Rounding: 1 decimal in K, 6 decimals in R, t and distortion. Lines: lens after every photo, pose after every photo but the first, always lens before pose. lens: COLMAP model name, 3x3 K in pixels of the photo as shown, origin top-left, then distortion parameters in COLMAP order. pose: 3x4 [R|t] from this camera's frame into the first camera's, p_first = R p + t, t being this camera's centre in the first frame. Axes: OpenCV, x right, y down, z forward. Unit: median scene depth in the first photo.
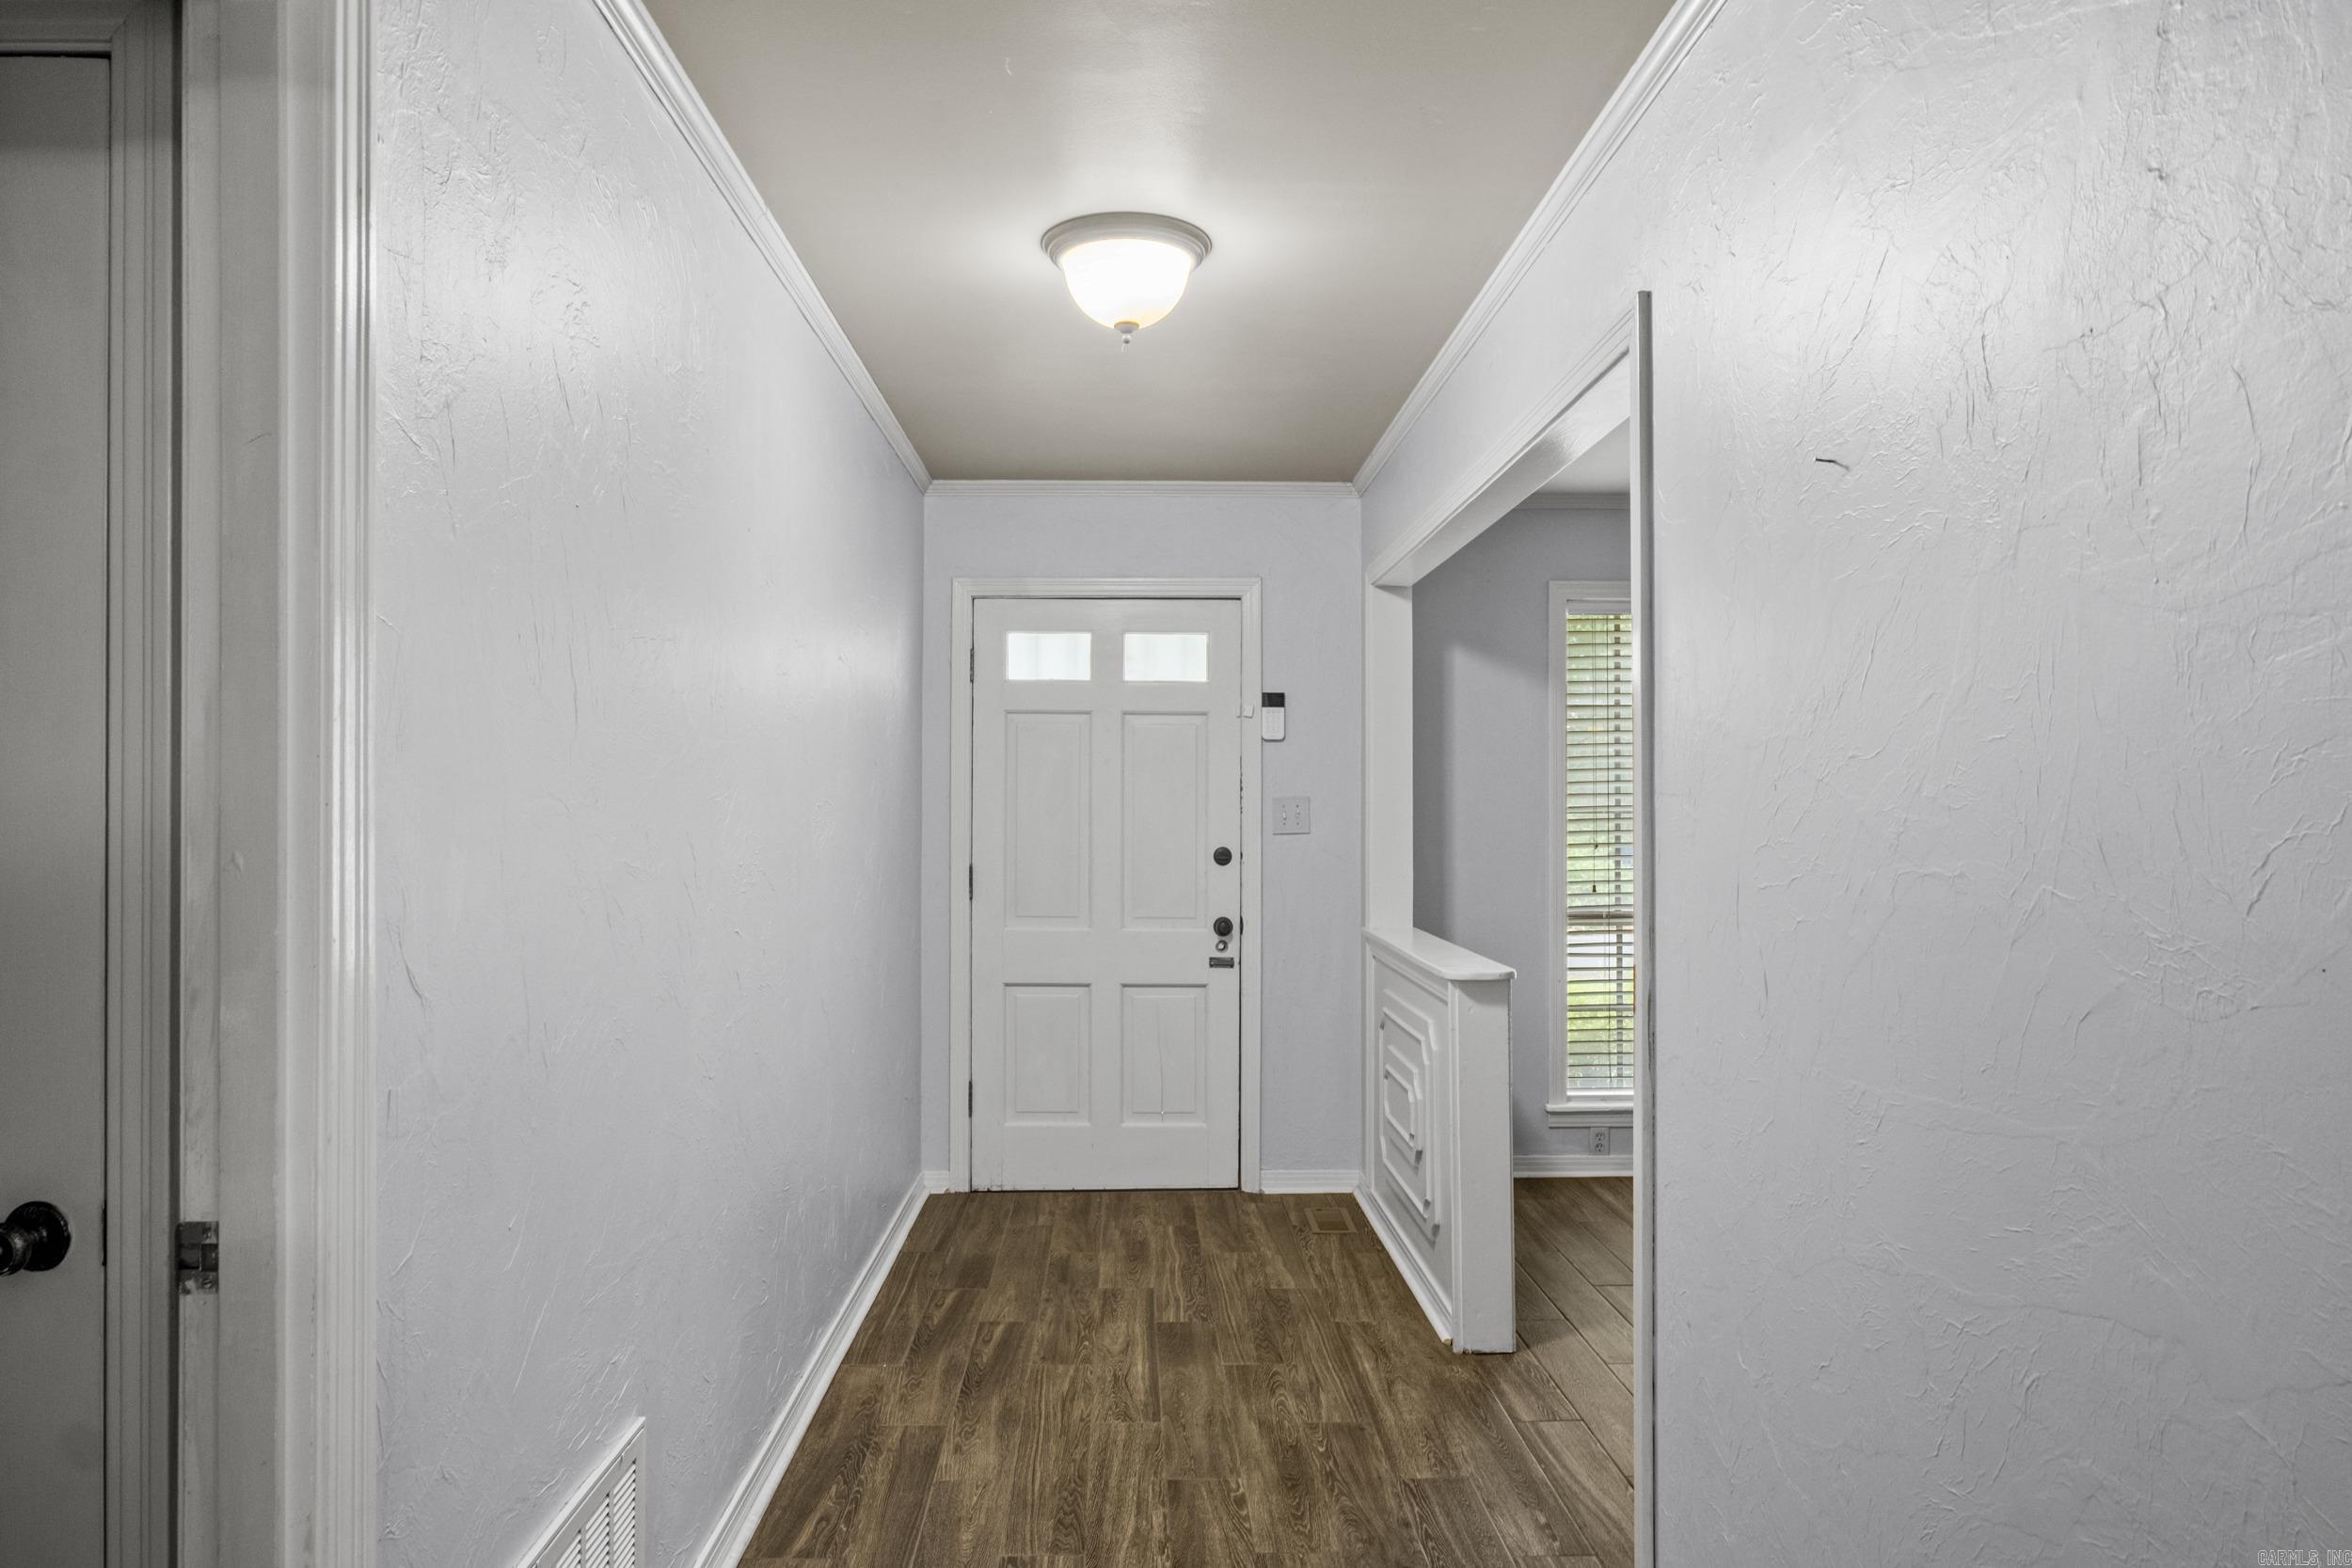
lens RADIAL K [[1528.0, 0, 1176.0], [0, 1528.0, 784.0], [0, 0, 1]] dist [0.000932, 0.000206]
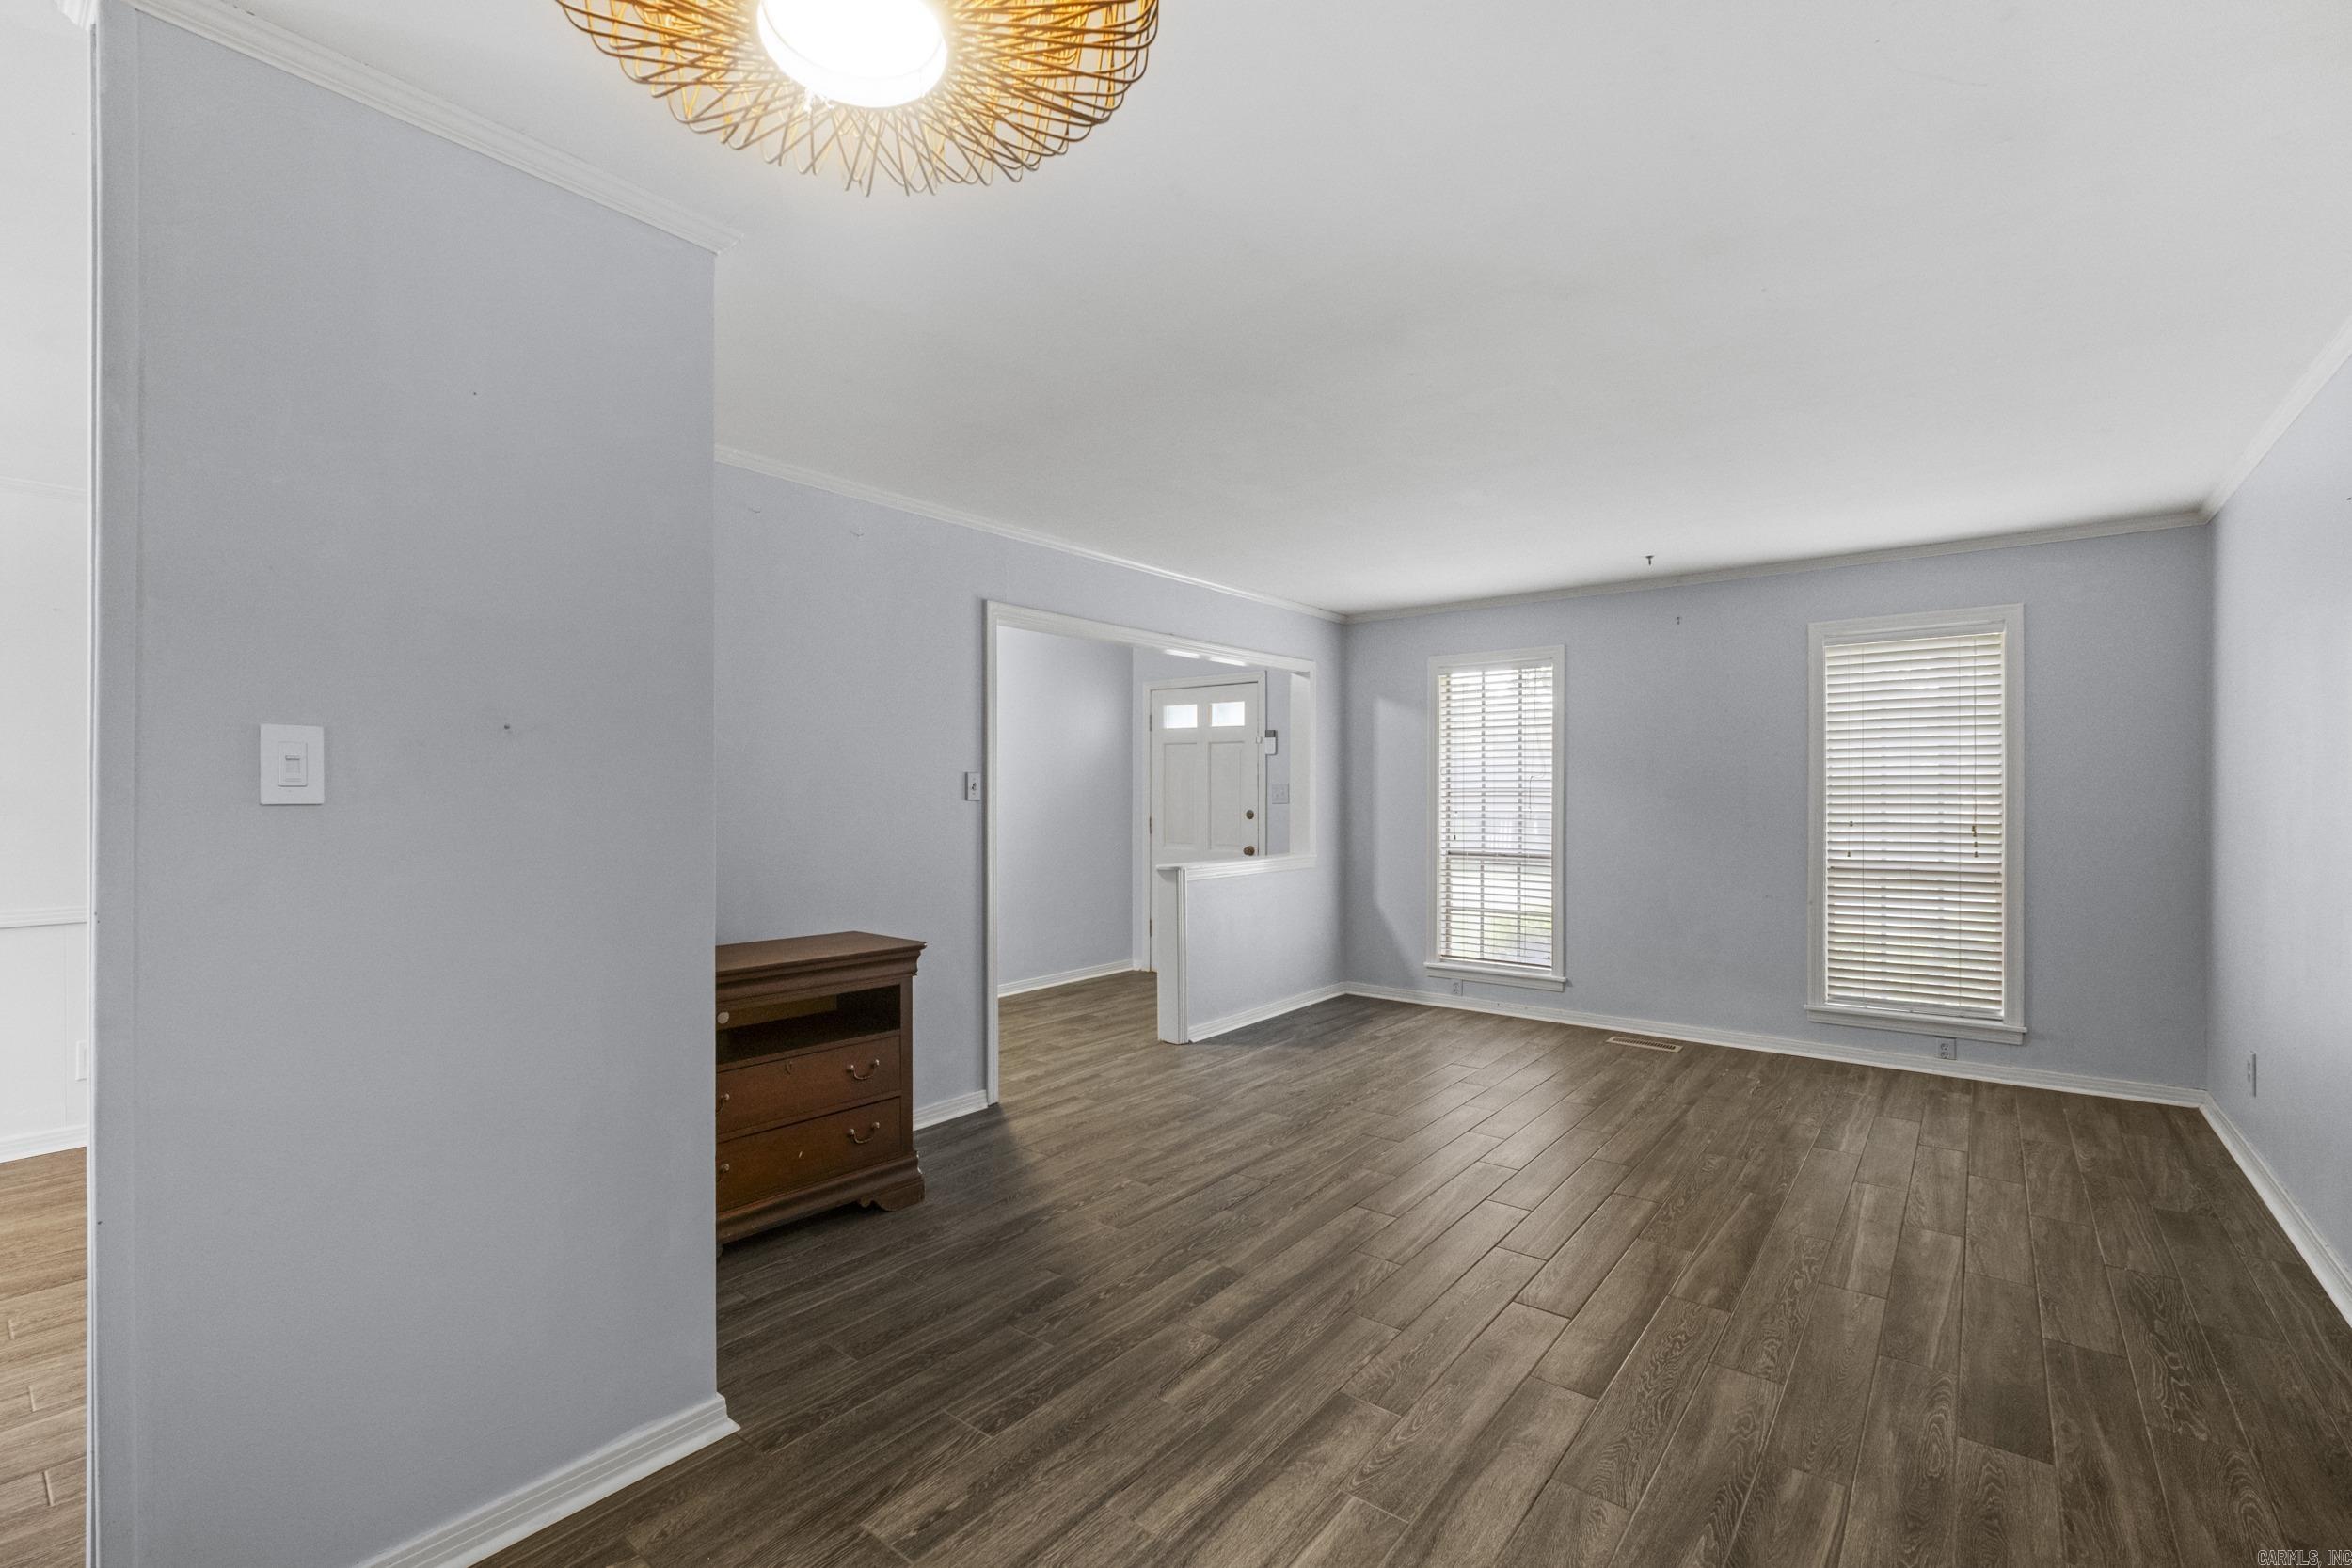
lens RADIAL K [[1018.0, 0, 1159.1], [0, 1018.0, 778.2], [0, 0, 1]] dist [-0.005480, -0.000037]
pose [[0.758751, -0.012779, -0.651255, 0.787247], [0.010817, 0.999917, -0.007018, 0.008430], [0.651291, -0.001720, 0.758826, -0.063341]]
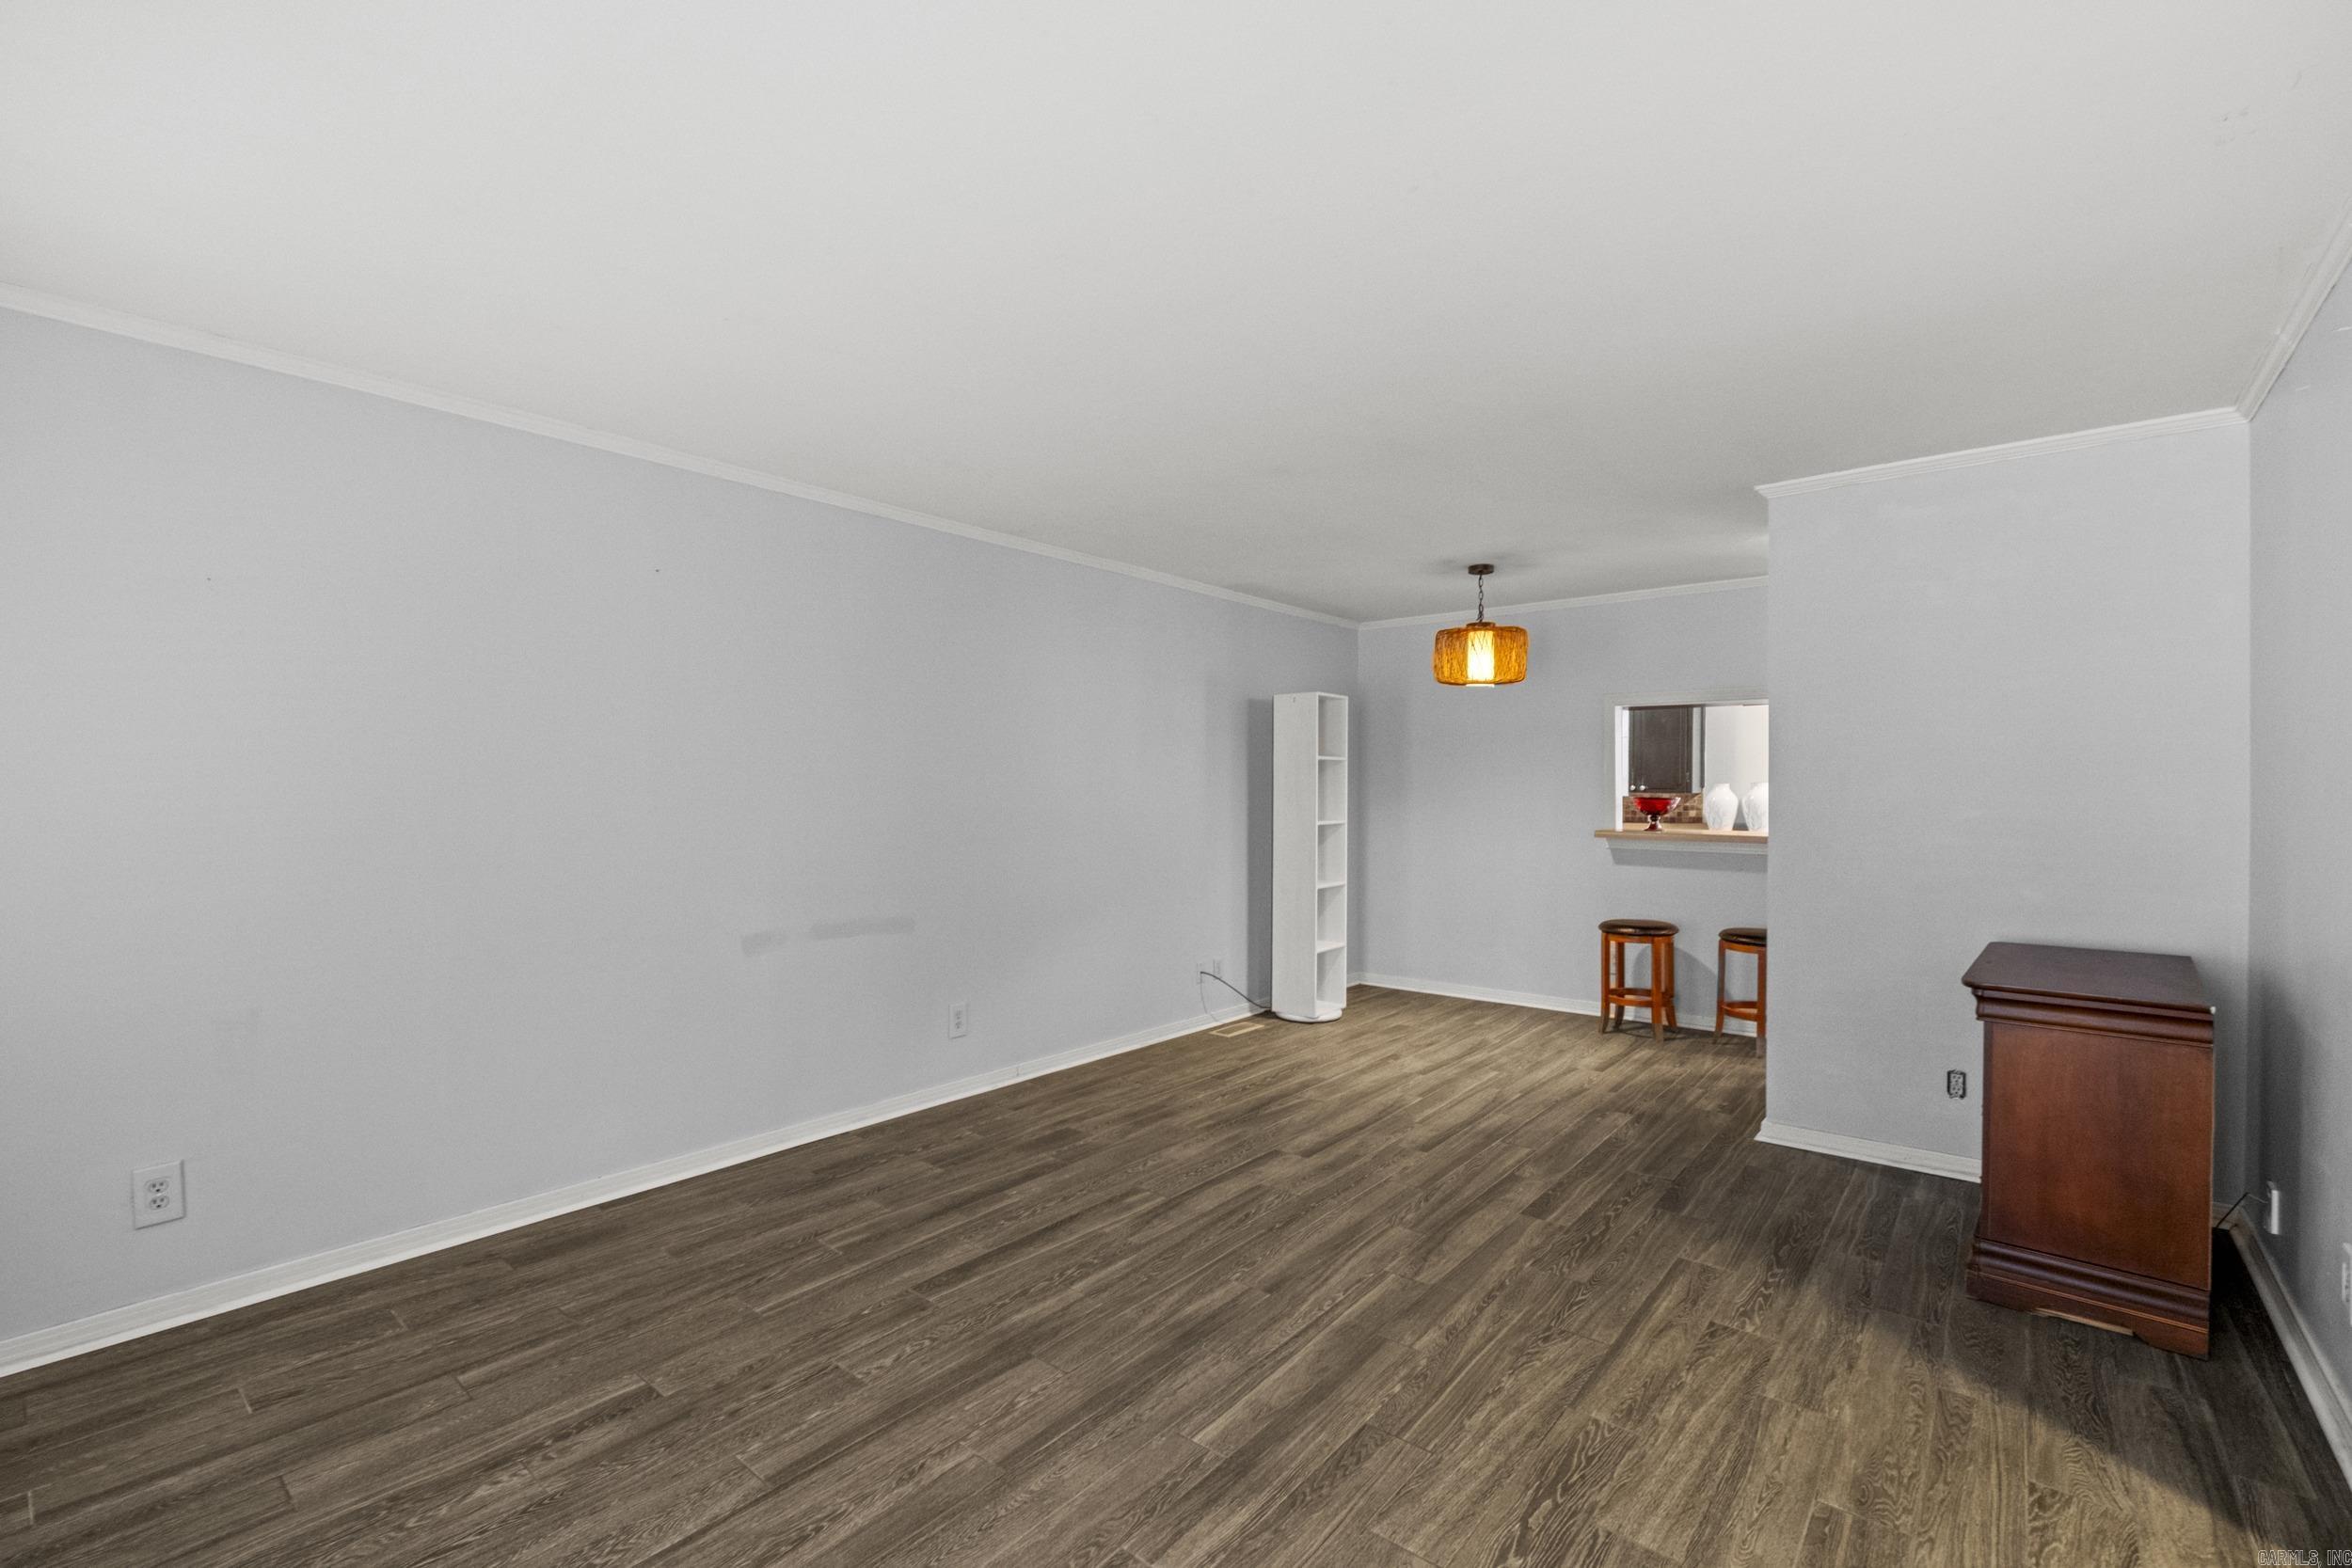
lens RADIAL K [[1025.4, 0, 1162.8], [0, 1025.4, 785.7], [0, 0, 1]] dist [-0.002434, -0.000513]
pose [[-0.746063, 0.000572, 0.665876, 0.241878], [-0.009926, 0.999879, -0.011981, 0.017067], [-0.665802, -0.015548, -0.745967, 0.939008]]
